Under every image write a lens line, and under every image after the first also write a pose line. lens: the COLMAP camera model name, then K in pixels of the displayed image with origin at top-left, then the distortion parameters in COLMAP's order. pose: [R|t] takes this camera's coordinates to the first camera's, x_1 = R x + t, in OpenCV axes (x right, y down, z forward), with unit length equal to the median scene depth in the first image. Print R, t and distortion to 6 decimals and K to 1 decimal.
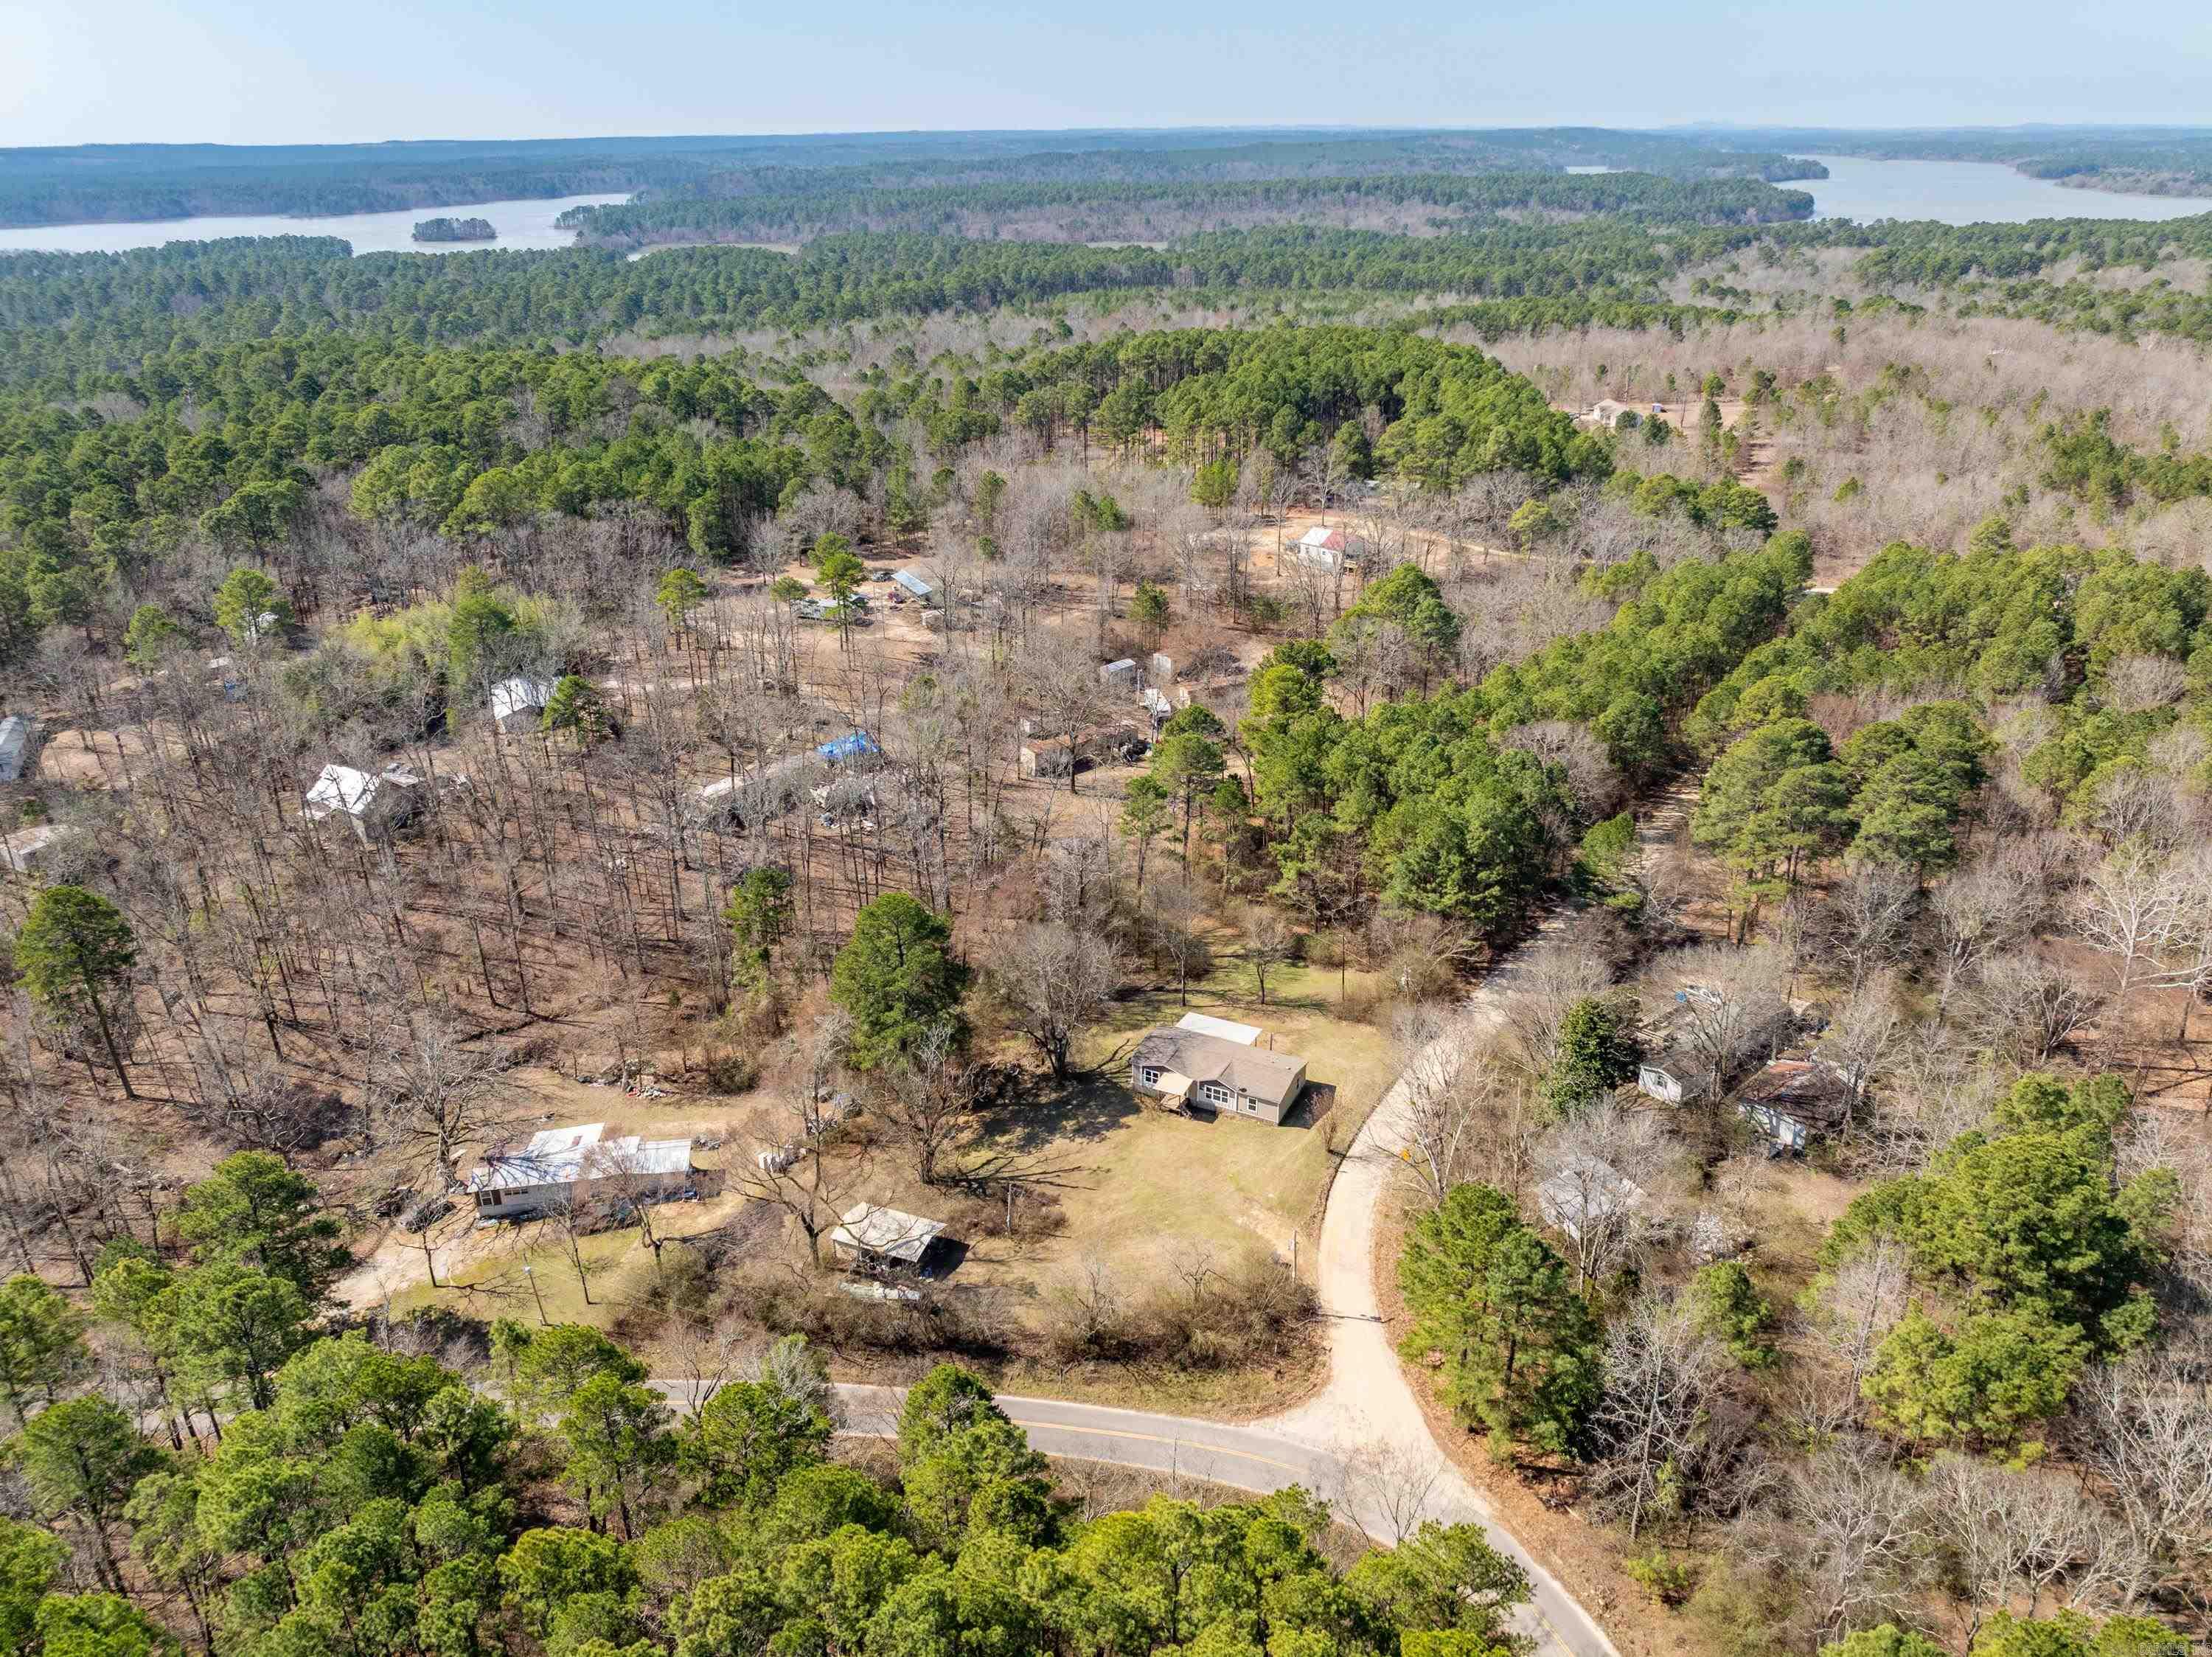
lens RADIAL K [[1565.5, 0, 1102.3], [0, 1565.5, 830.0], [0, 0, 1]] dist [-0.027319, 0.016086]
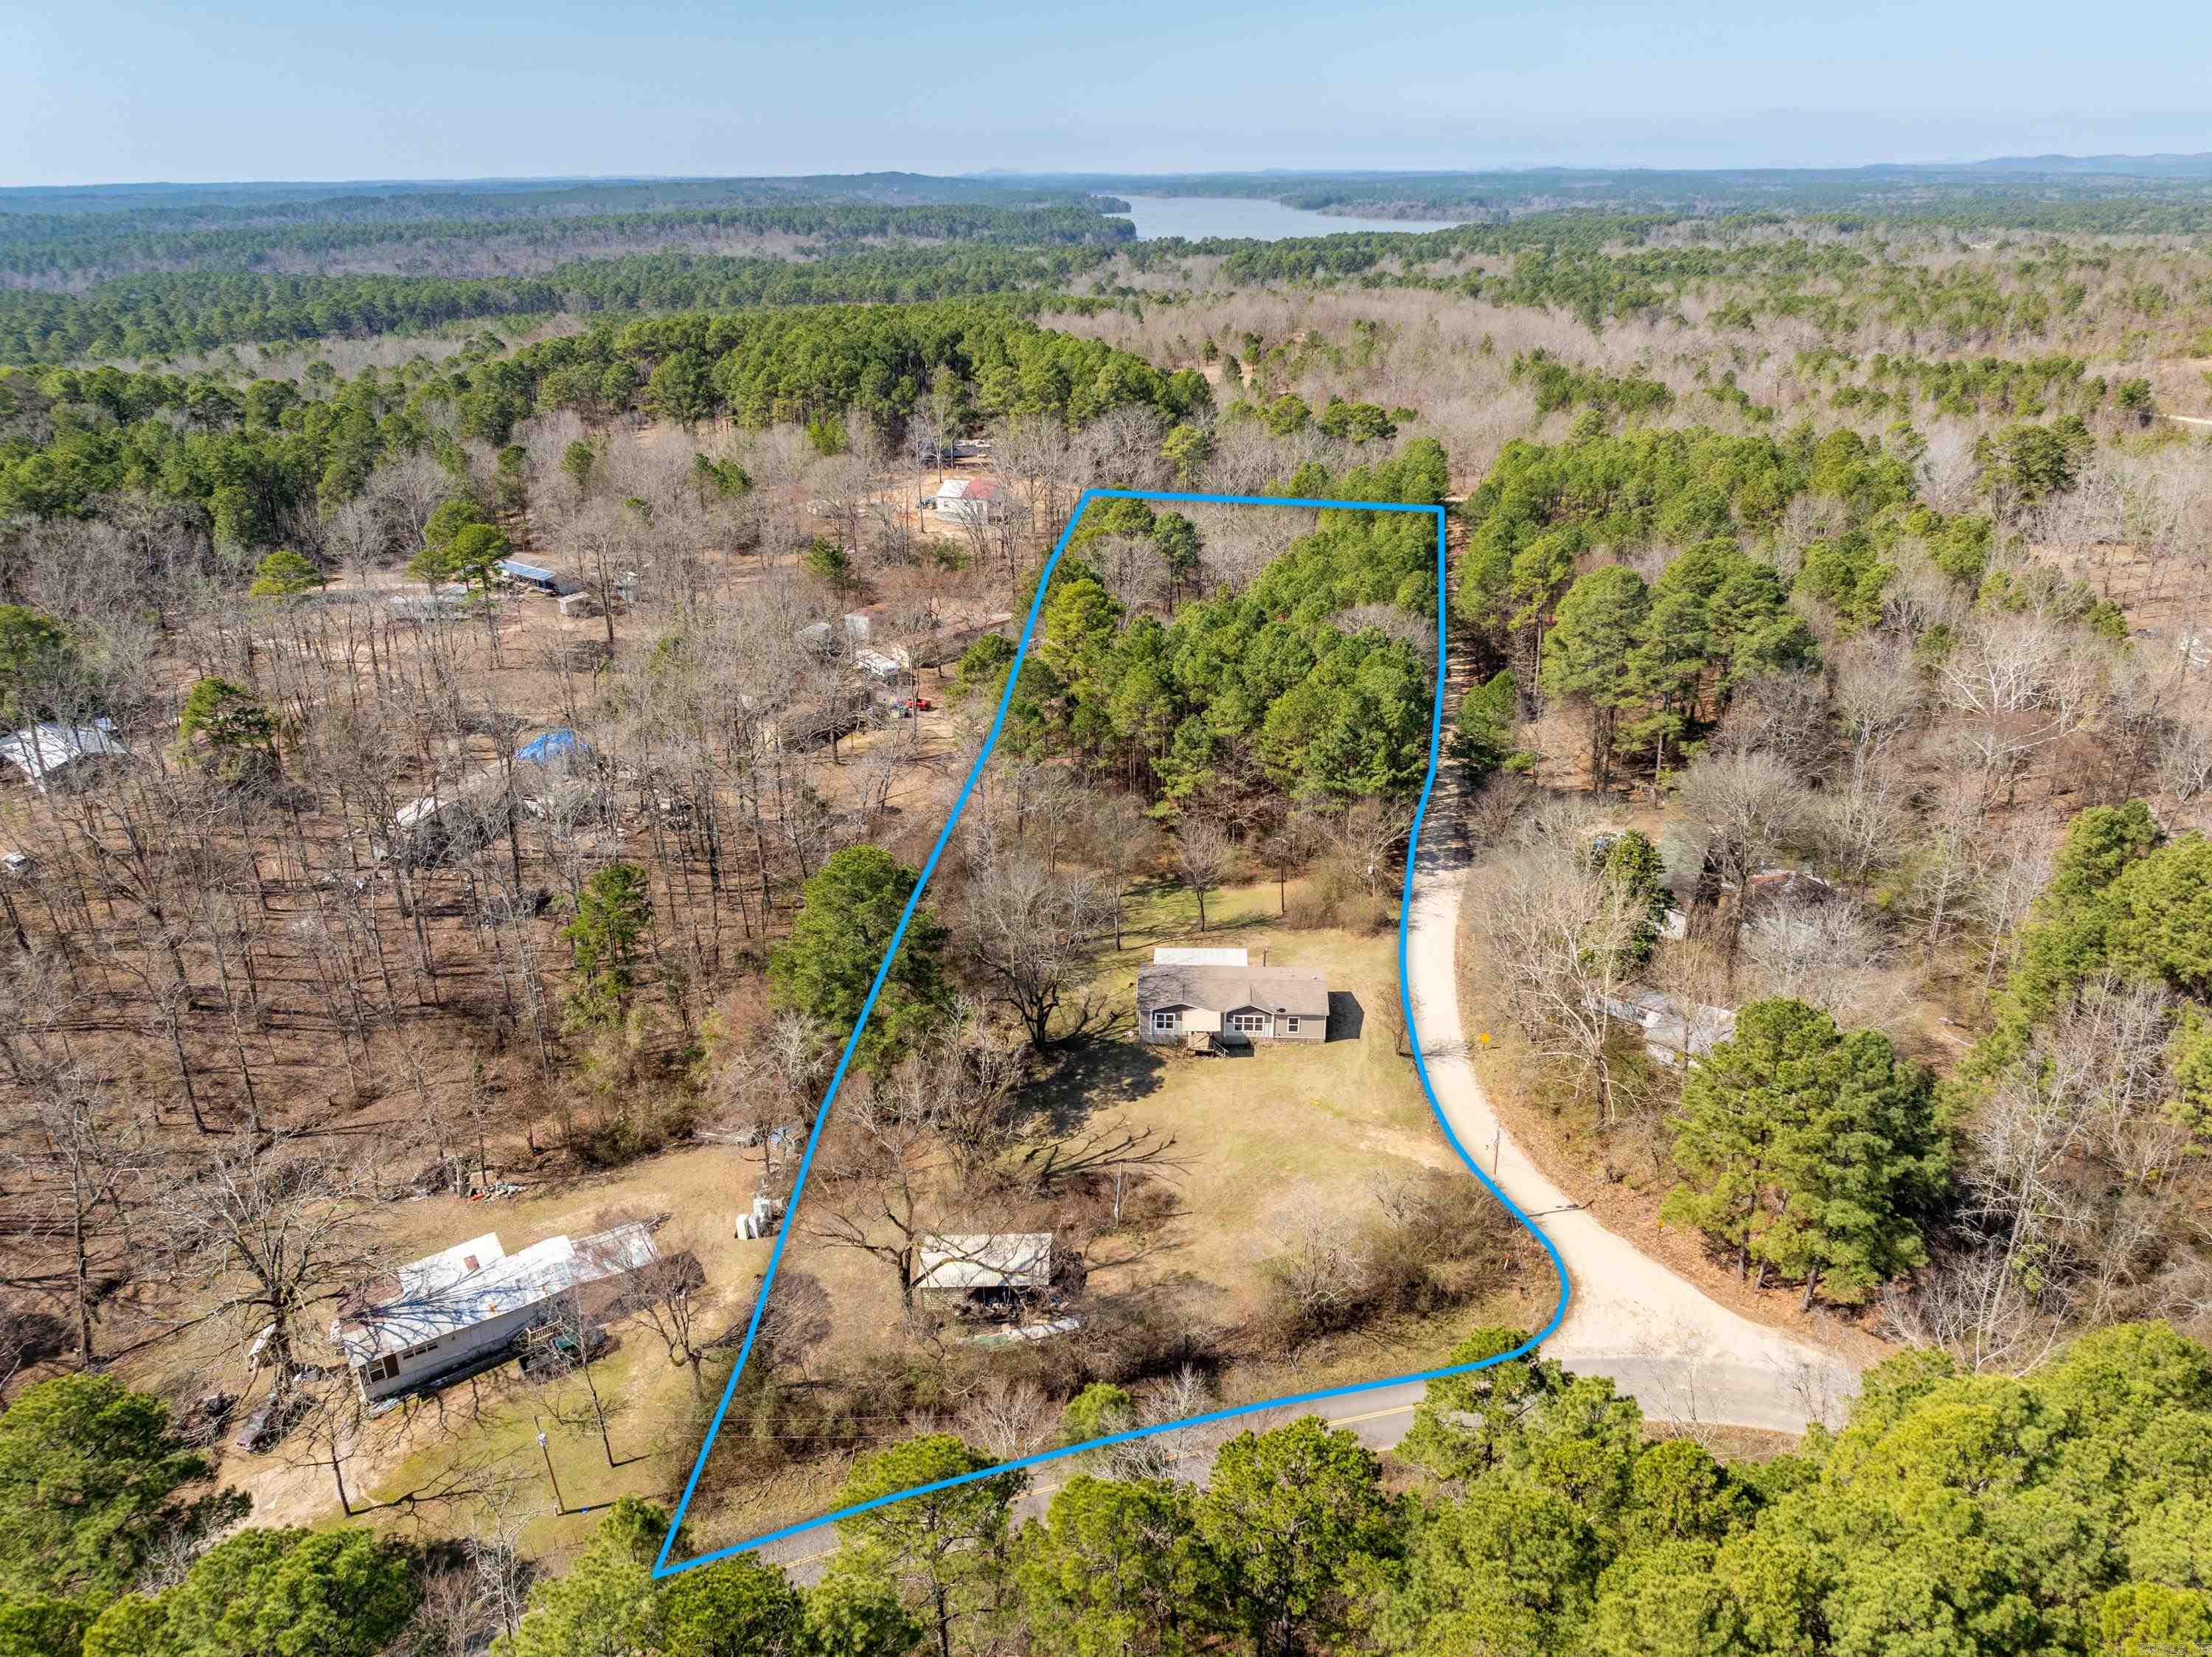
lens RADIAL K [[1565.5, 0, 1102.3], [0, 1565.5, 830.0], [0, 0, 1]] dist [-0.027319, 0.016086]
pose [[0.919040, -0.152820, 0.363335, -0.281374], [0.163041, 0.986616, 0.002568, 0.046517], [-0.358864, 0.056879, 0.931655, 0.210615]]
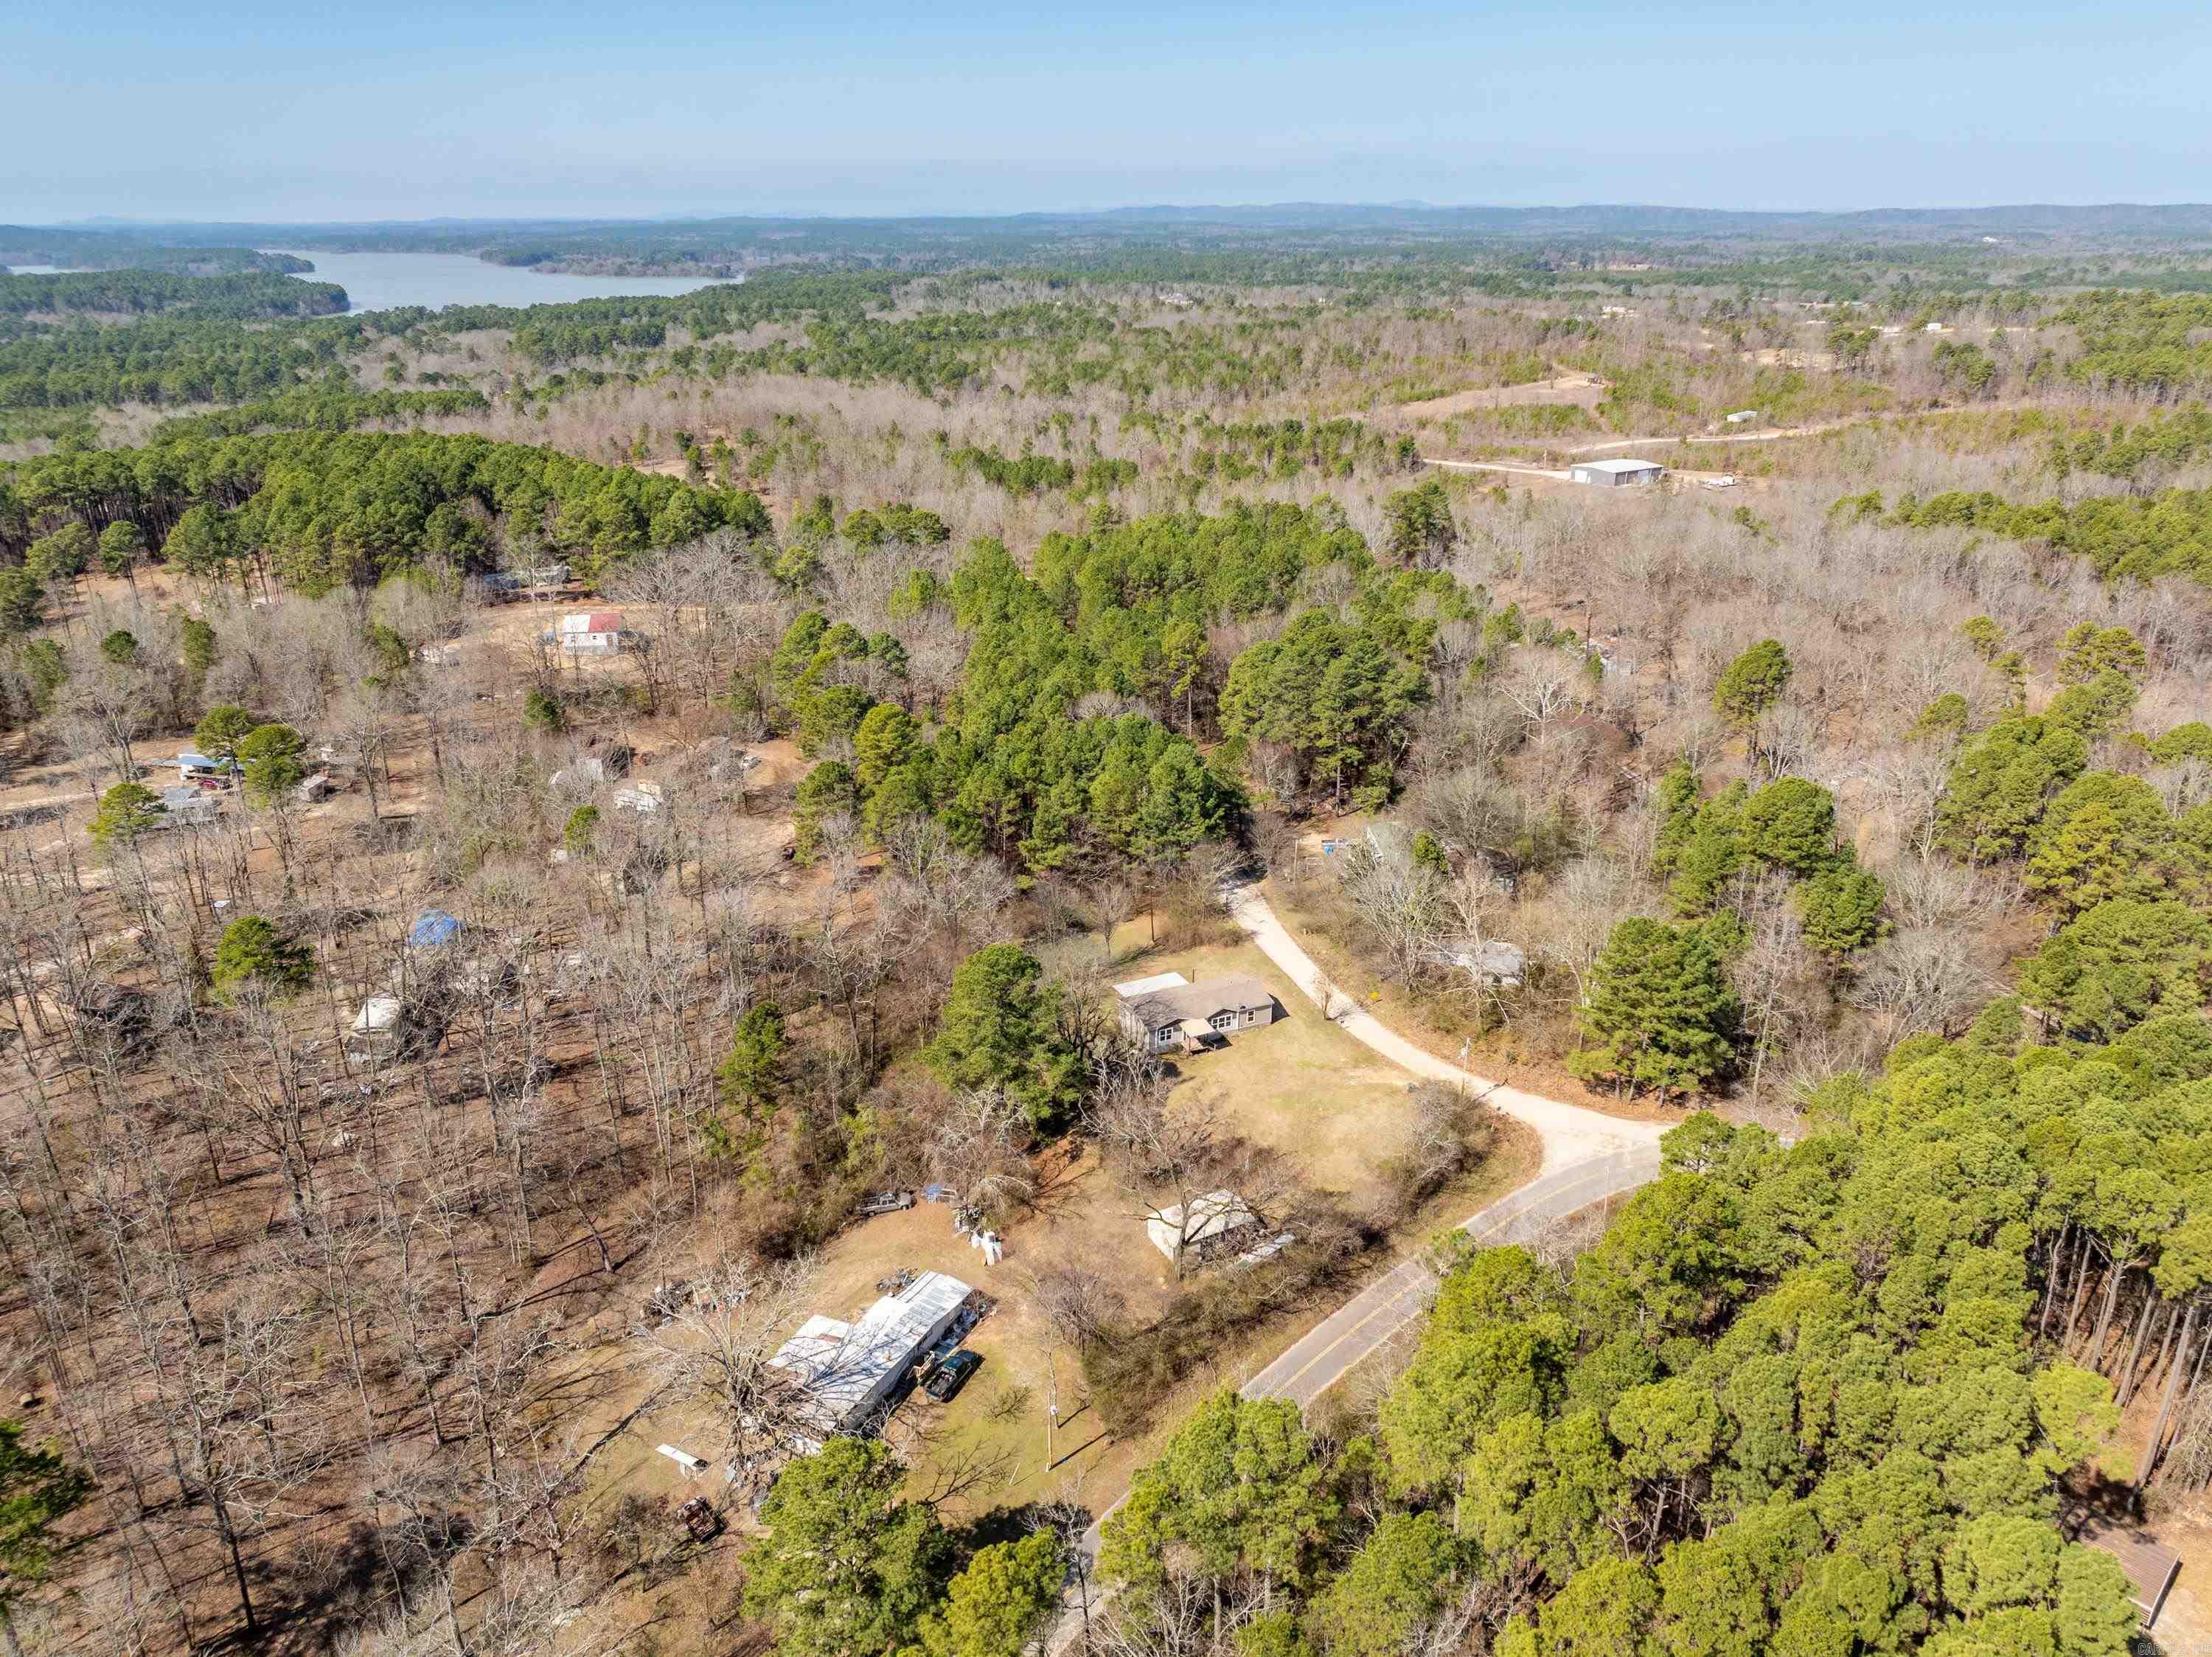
lens RADIAL K [[1565.5, 0, 1102.3], [0, 1565.5, 830.0], [0, 0, 1]] dist [-0.027319, 0.016086]
pose [[0.630890, -0.279170, 0.723908, -0.741666], [0.316521, 0.944460, 0.088374, -0.091036], [-0.708373, 0.173378, 0.684213, 0.232174]]
